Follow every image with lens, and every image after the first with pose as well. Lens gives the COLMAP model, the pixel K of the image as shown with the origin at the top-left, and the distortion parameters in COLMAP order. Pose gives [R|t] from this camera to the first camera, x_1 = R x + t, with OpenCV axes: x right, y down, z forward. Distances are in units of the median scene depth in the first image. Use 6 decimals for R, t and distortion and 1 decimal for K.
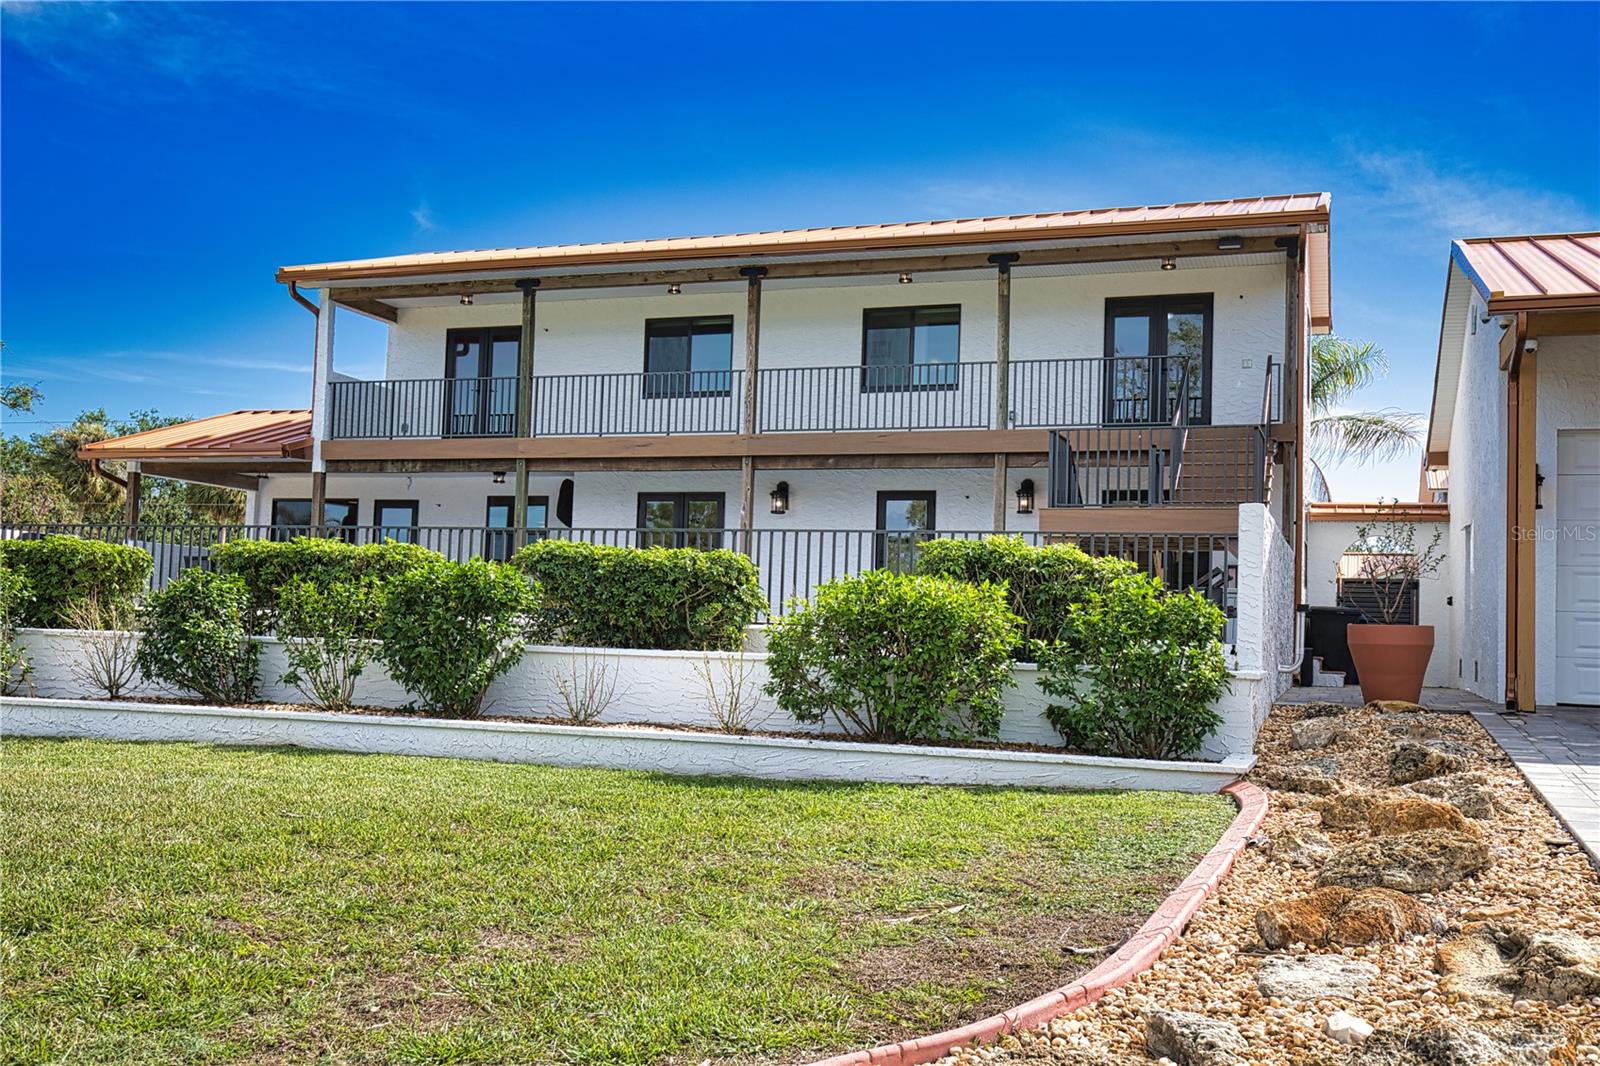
lens RADIAL K [[1605.0, 0, 800.0], [0, 1605.0, 533.0], [0, 0, 1]] dist [0.001350, 0.003021]
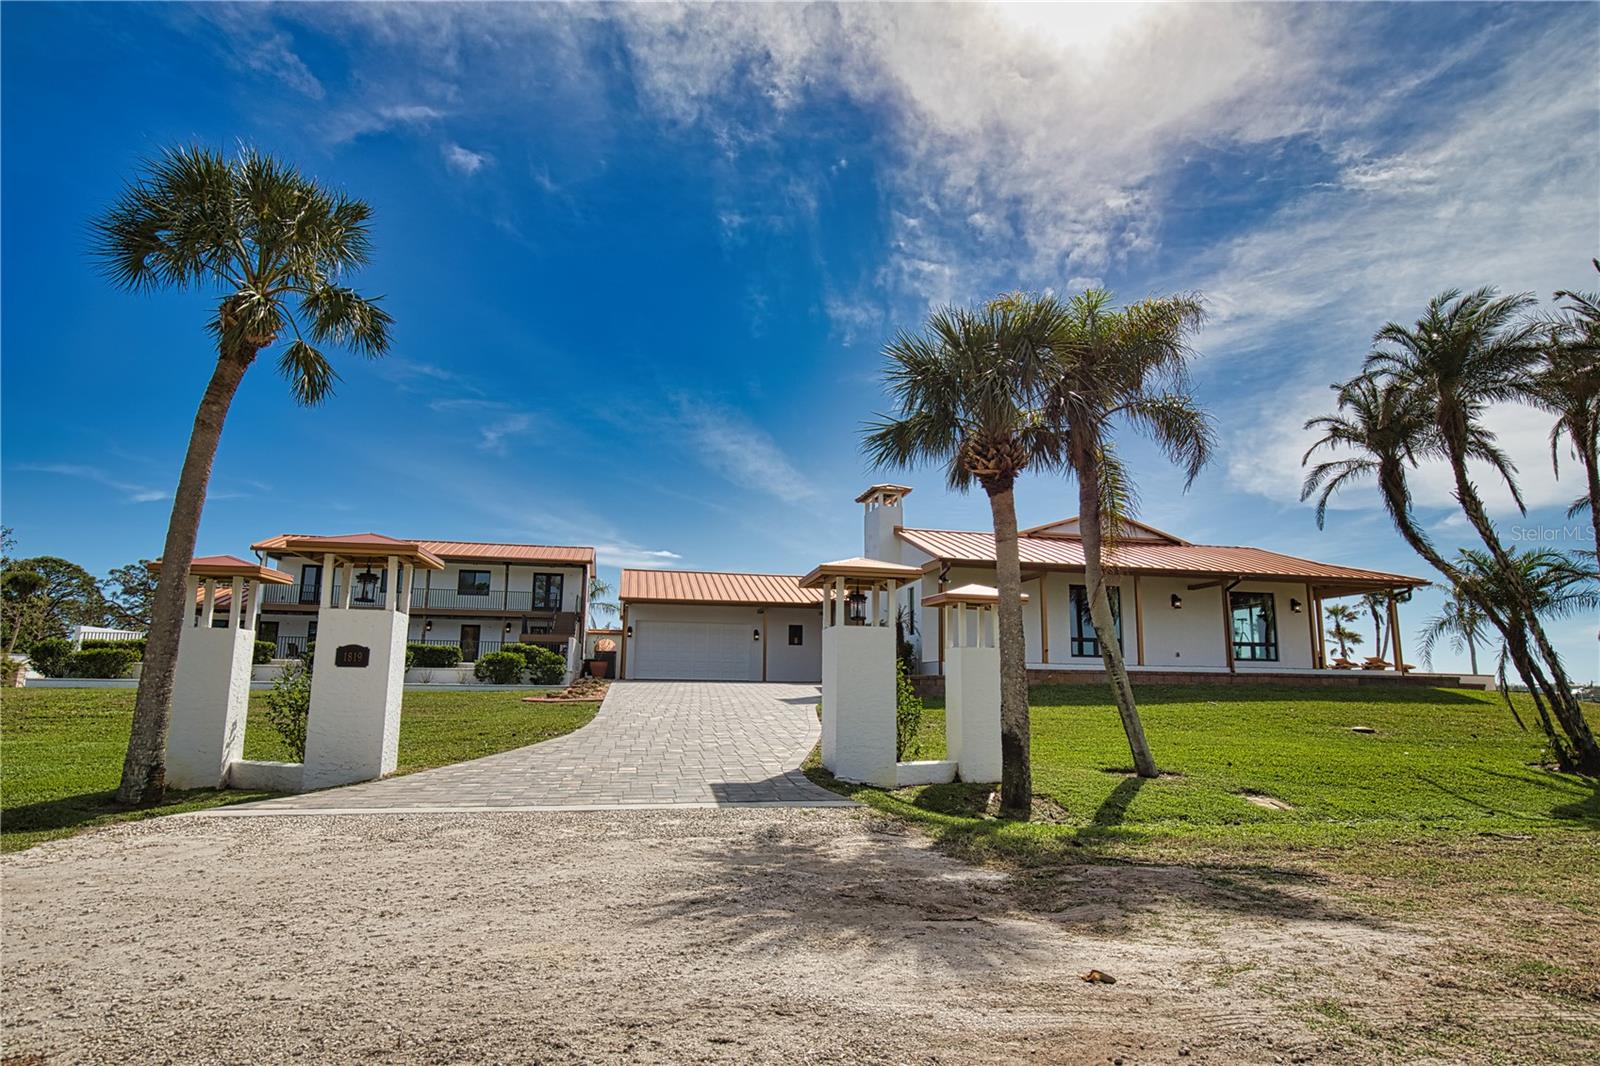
lens RADIAL K [[813.2, 0, 800.0], [0, 813.2, 533.0], [0, 0, 1]] dist [-0.005090, -0.000720]
pose [[0.851953, 0.075415, 0.518159, -0.295060], [-0.018256, 0.993250, -0.114544, -0.041512], [-0.523300, 0.088127, 0.847579, -1.016784]]
